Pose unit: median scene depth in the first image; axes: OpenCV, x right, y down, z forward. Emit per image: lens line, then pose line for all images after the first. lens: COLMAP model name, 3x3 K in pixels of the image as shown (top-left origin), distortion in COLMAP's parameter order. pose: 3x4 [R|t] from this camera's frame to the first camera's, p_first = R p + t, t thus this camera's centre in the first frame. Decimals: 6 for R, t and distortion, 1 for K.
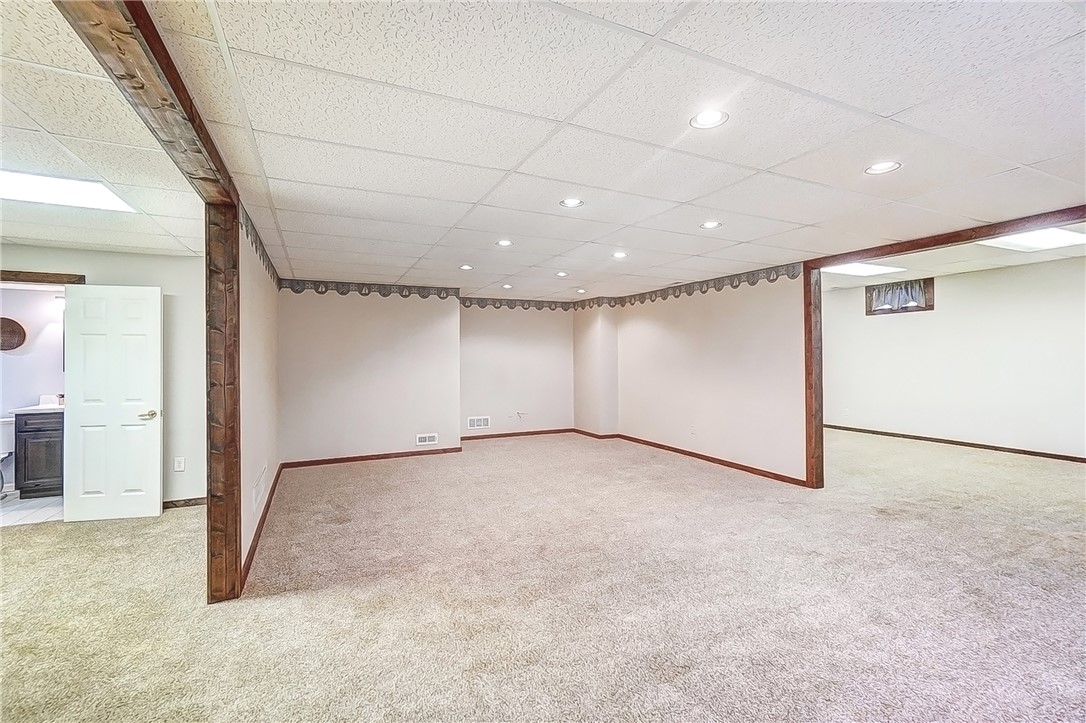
lens RADIAL K [[486.6, 0, 543.2], [0, 486.6, 359.0], [0, 0, 1]] dist [-0.001067, -0.001042]
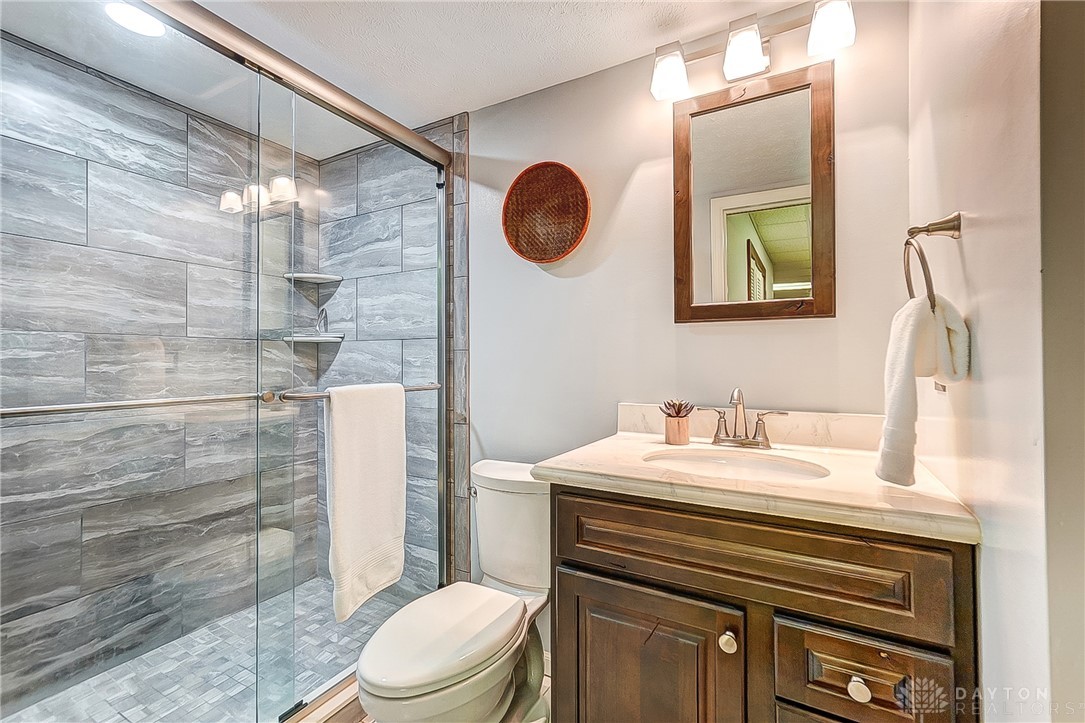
lens RADIAL K [[474.3, 0, 538.6], [0, 474.3, 355.4], [0, 0, 1]] dist [-0.015733, 0.013691]
pose [[0.585982, -0.002064, -0.810321, -0.836628], [-0.002383, 0.999988, -0.004271, 0.047615], [0.810320, 0.004434, 0.585971, 0.794337]]
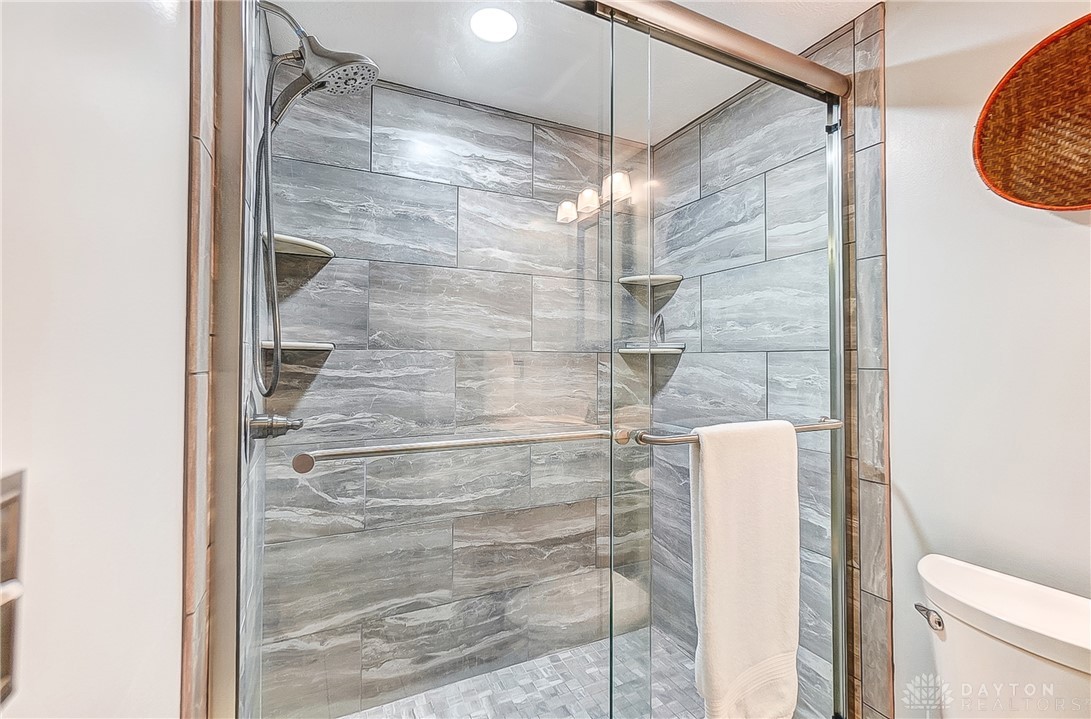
lens RADIAL K [[480.0, 0, 539.1], [0, 480.0, 344.2], [0, 0, 1]] dist [-0.002677, -0.000244]
pose [[0.011998, -0.025710, -0.999597, -0.895306], [-0.005027, 0.999655, -0.025772, 0.040603], [0.999915, 0.005334, 0.011865, 0.790872]]
